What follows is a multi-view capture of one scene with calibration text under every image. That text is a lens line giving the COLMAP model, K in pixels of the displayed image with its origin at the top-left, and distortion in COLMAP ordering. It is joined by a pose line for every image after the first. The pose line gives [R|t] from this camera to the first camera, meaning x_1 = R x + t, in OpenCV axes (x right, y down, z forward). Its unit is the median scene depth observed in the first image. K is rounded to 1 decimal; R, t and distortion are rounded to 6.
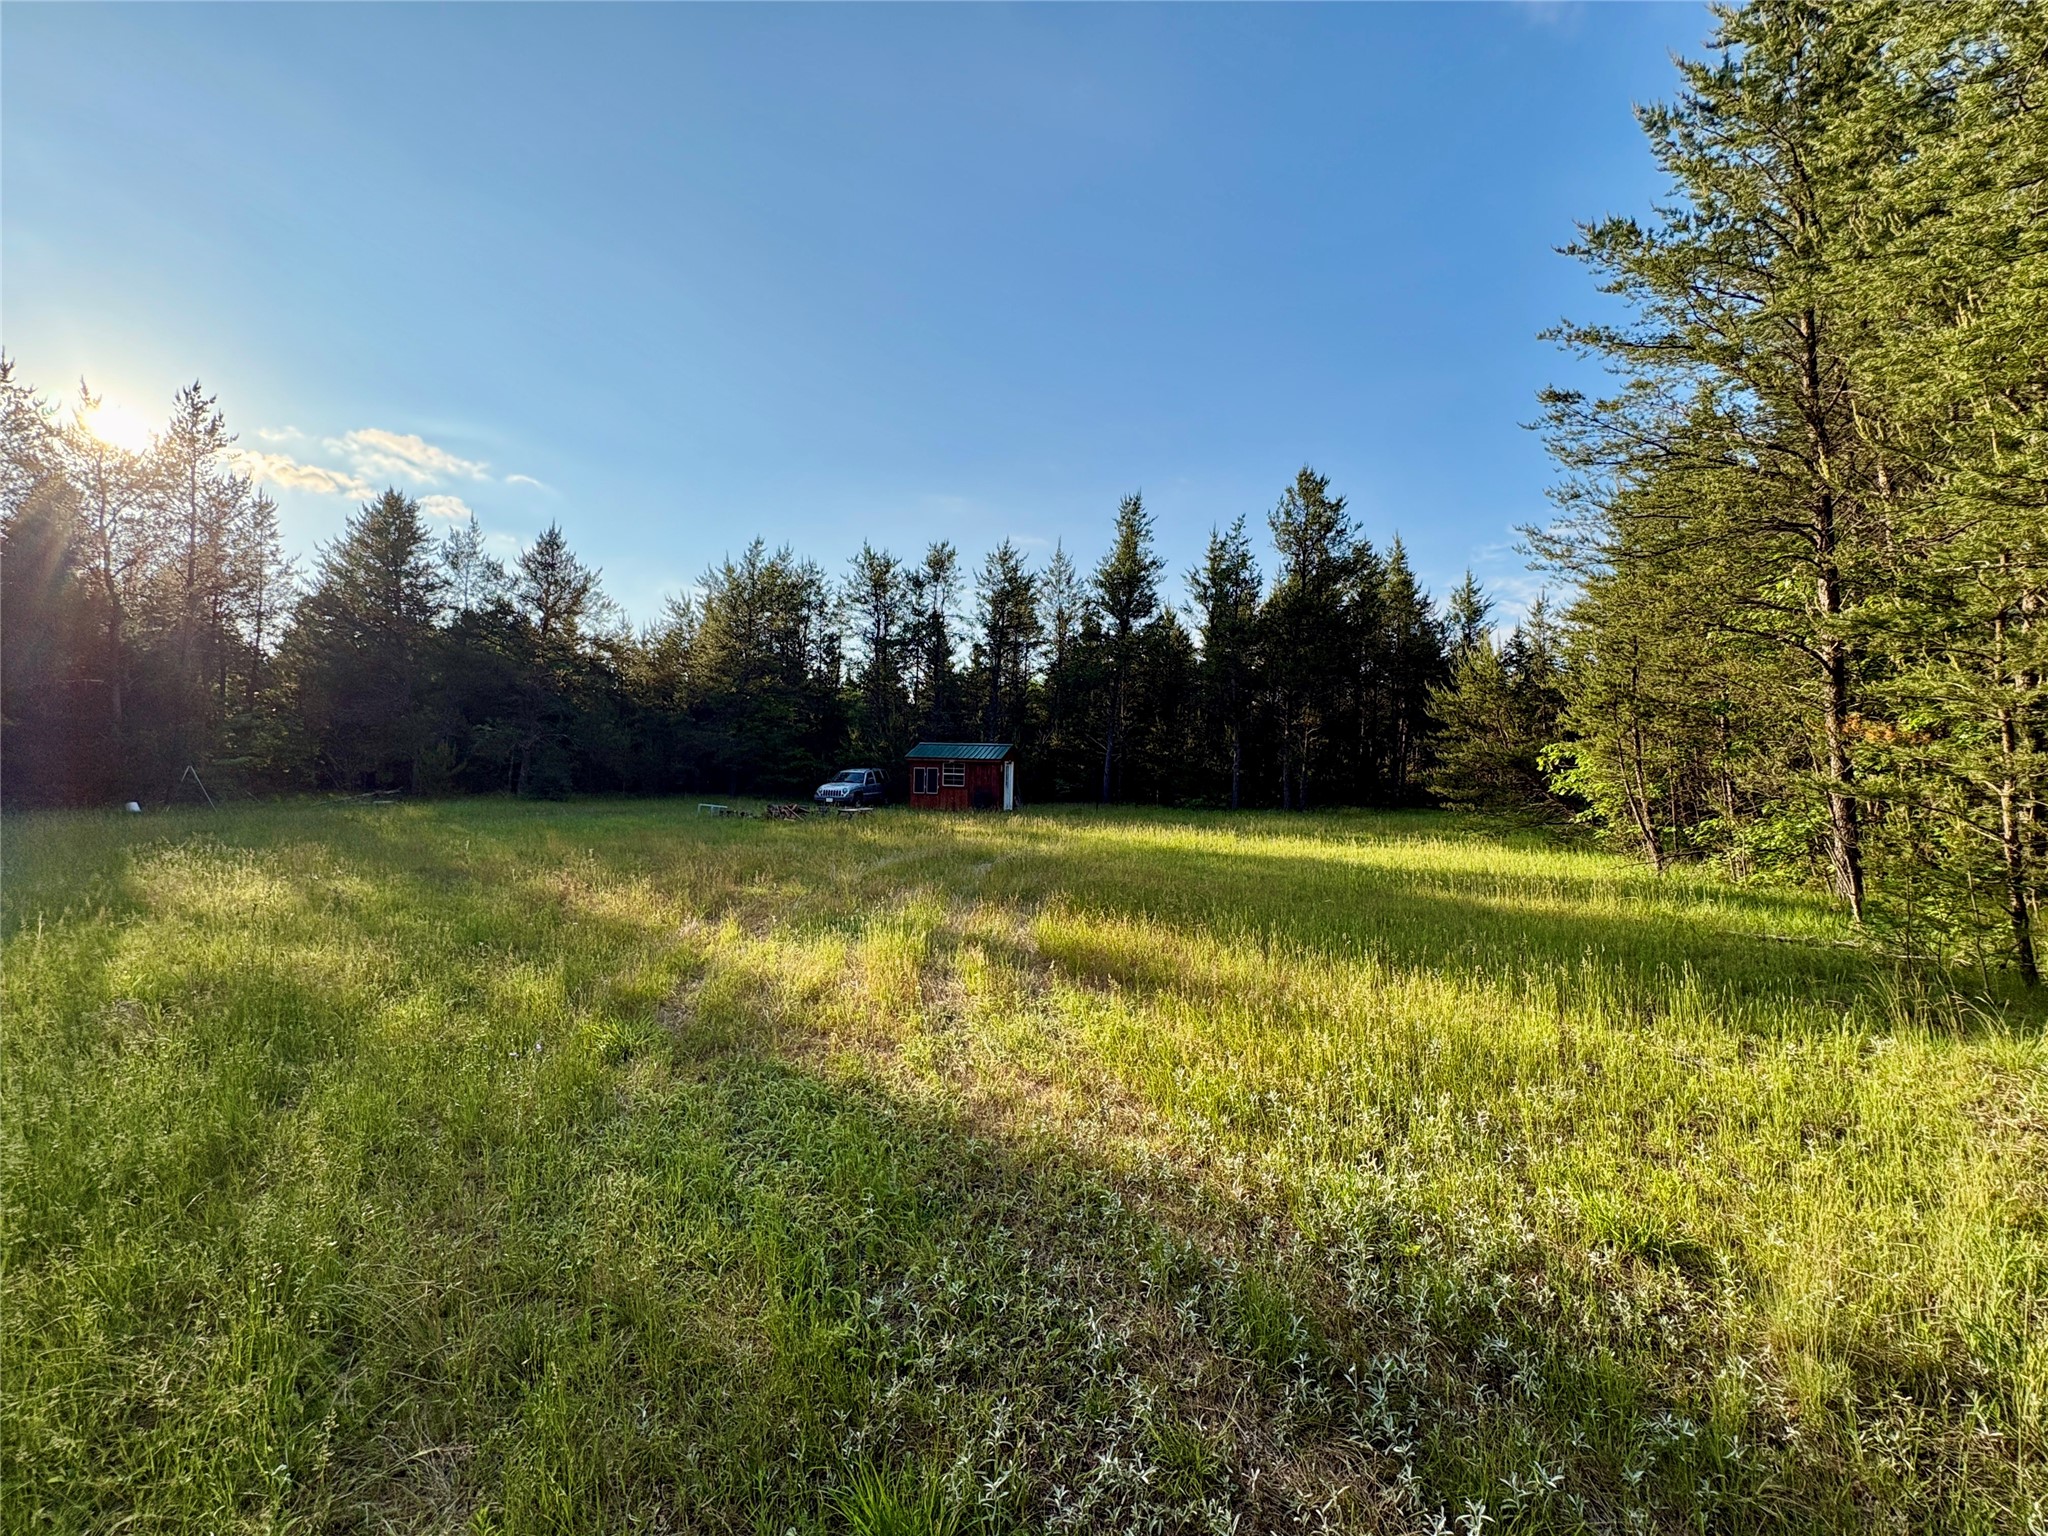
lens RADIAL K [[829.5, 0, 1019.6], [0, 829.5, 769.3], [0, 0, 1]] dist [0.002934, 0.001463]
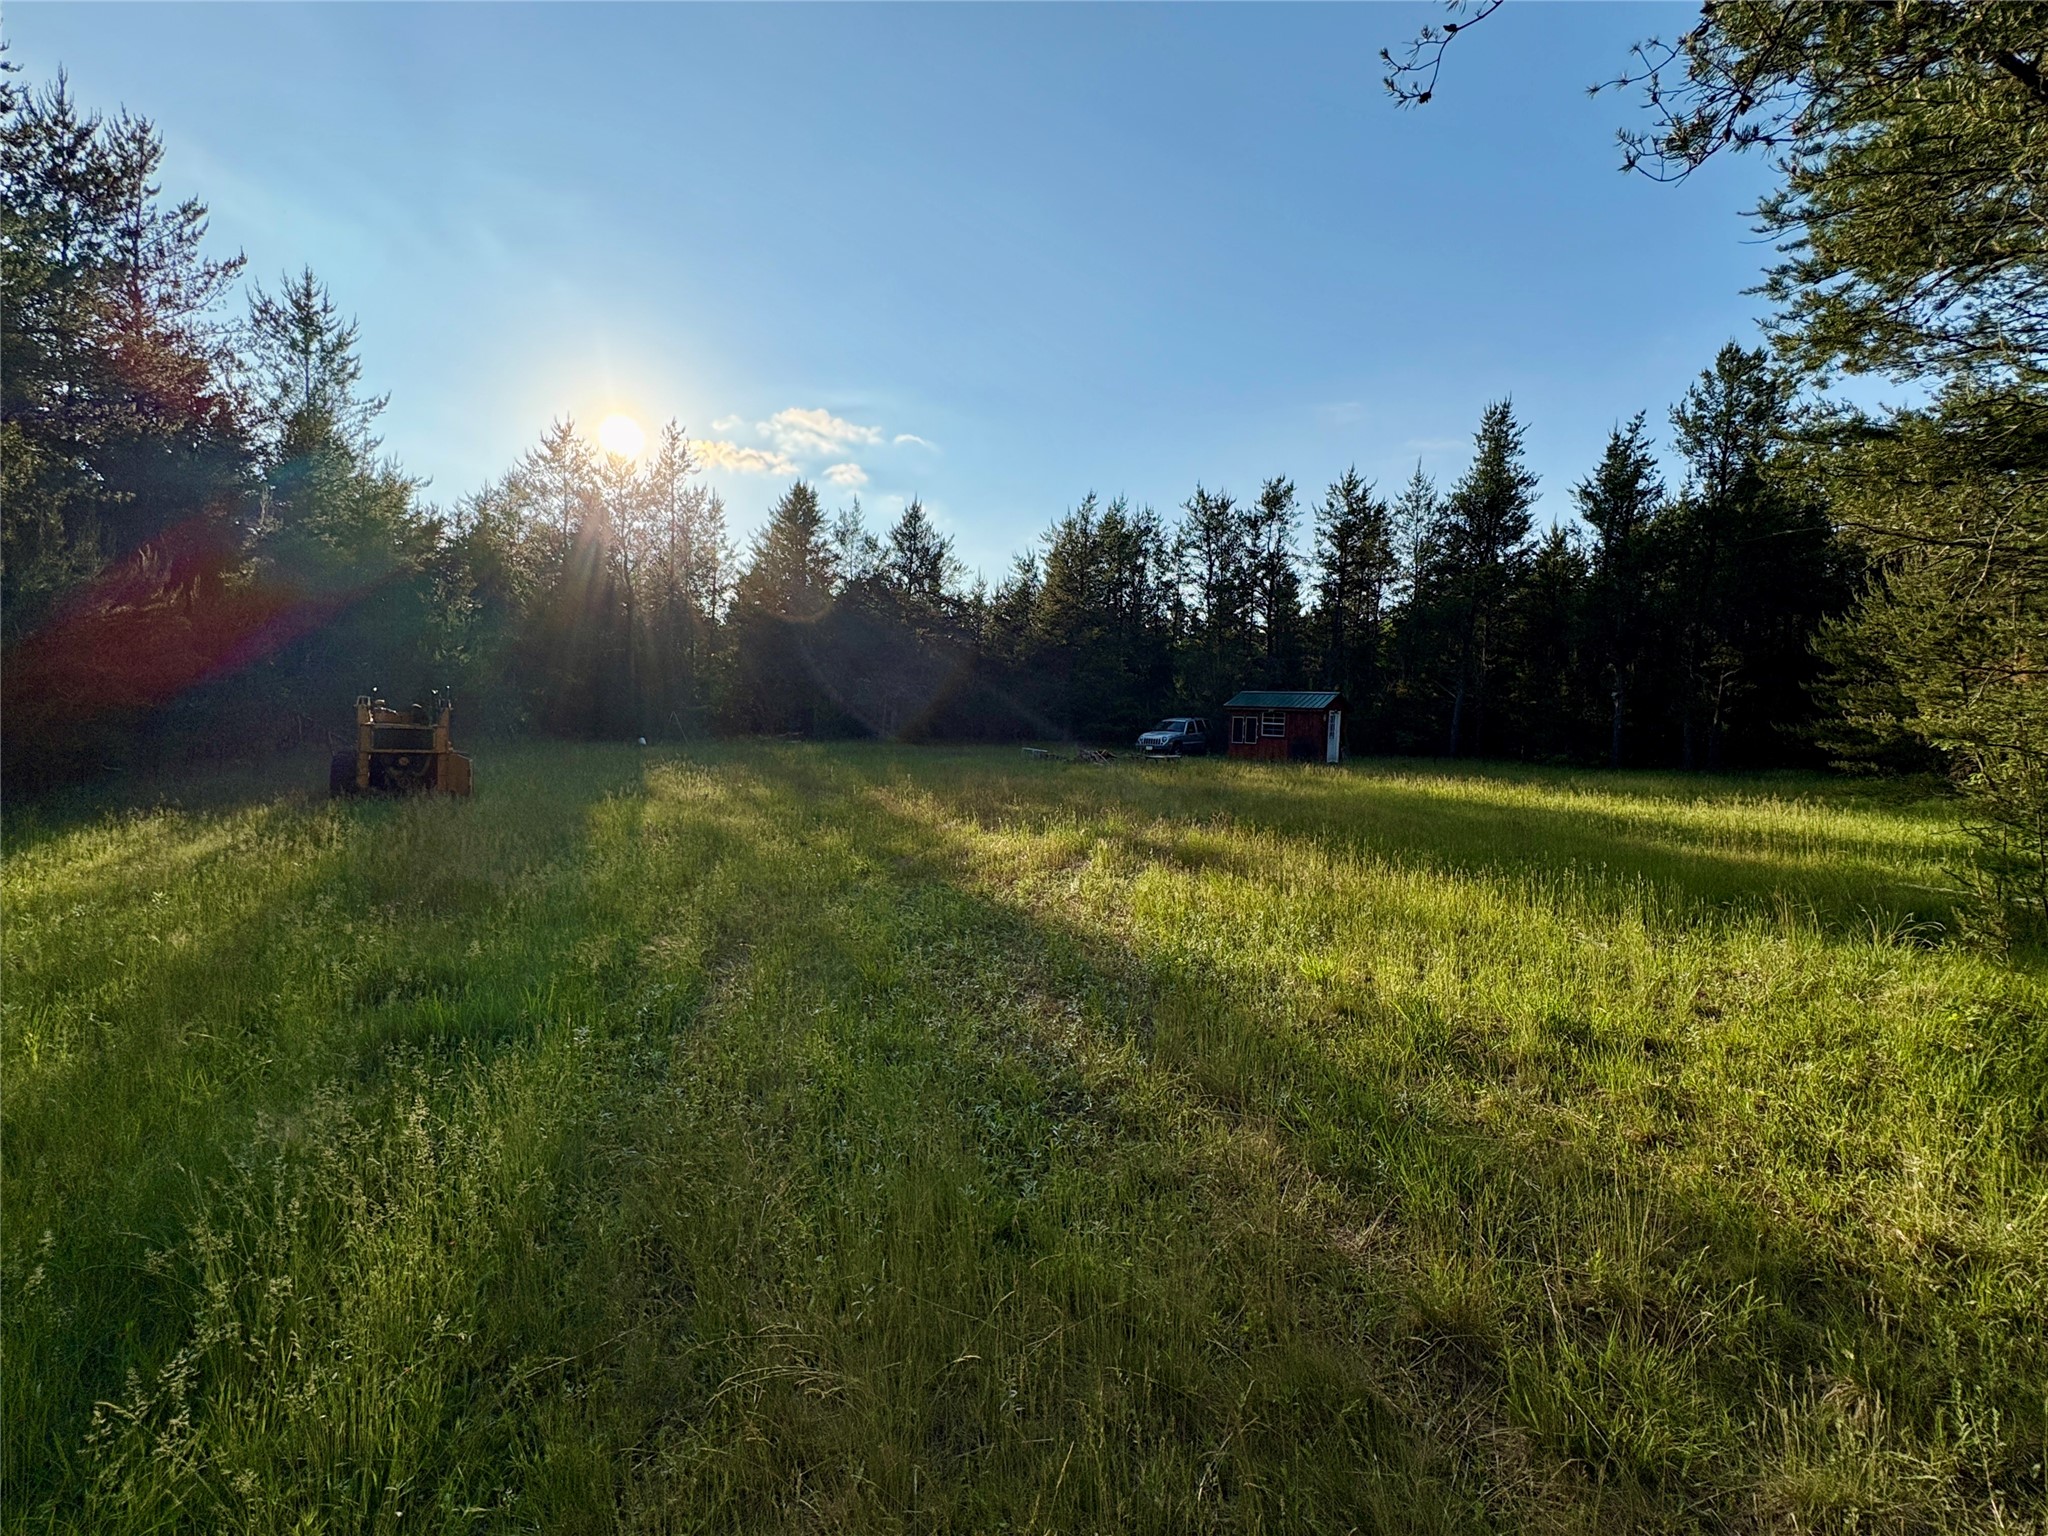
lens RADIAL K [[902.4, 0, 1042.1], [0, 902.4, 775.1], [0, 0, 1]] dist [0.012215, 0.000569]
pose [[0.922965, 0.030137, -0.383702, 0.069192], [-0.006713, 0.998038, 0.062242, 0.001435], [0.384825, -0.054872, 0.921357, -0.074126]]
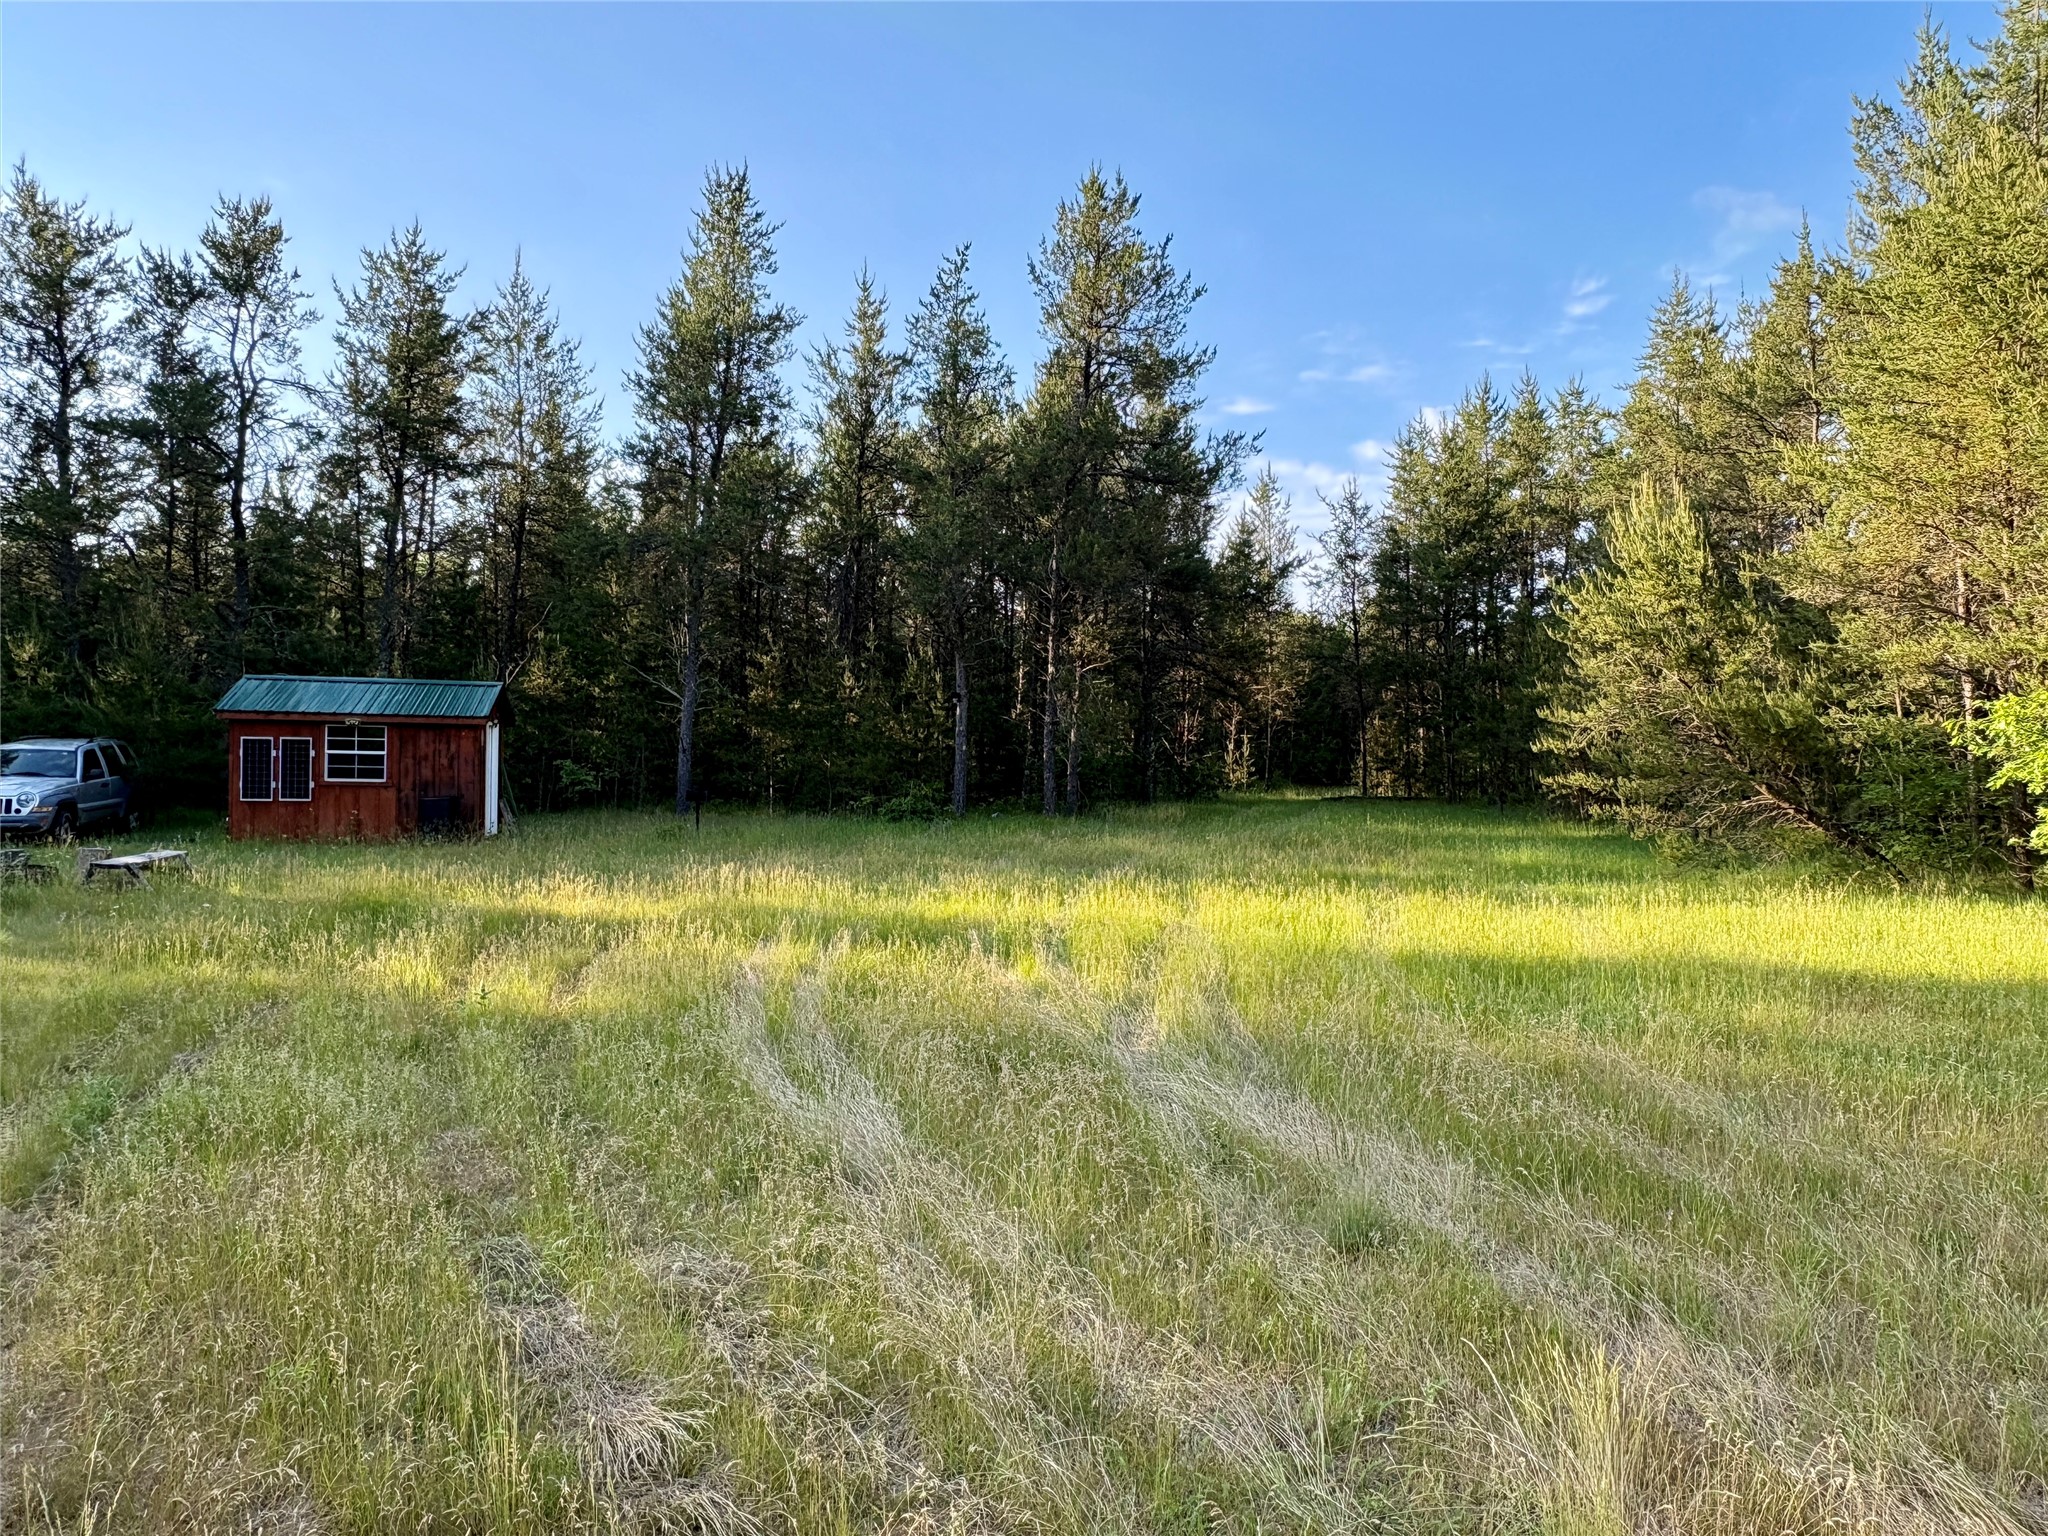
lens RADIAL K [[1386.5, 0, 1018.2], [0, 1386.5, 757.6], [0, 0, 1]] dist [0.004043, 0.004945]
pose [[0.870761, -0.008796, 0.491628, -0.114758], [0.002110, 0.999898, 0.014152, -0.000780], [-0.491703, -0.011286, 0.870690, 0.208801]]
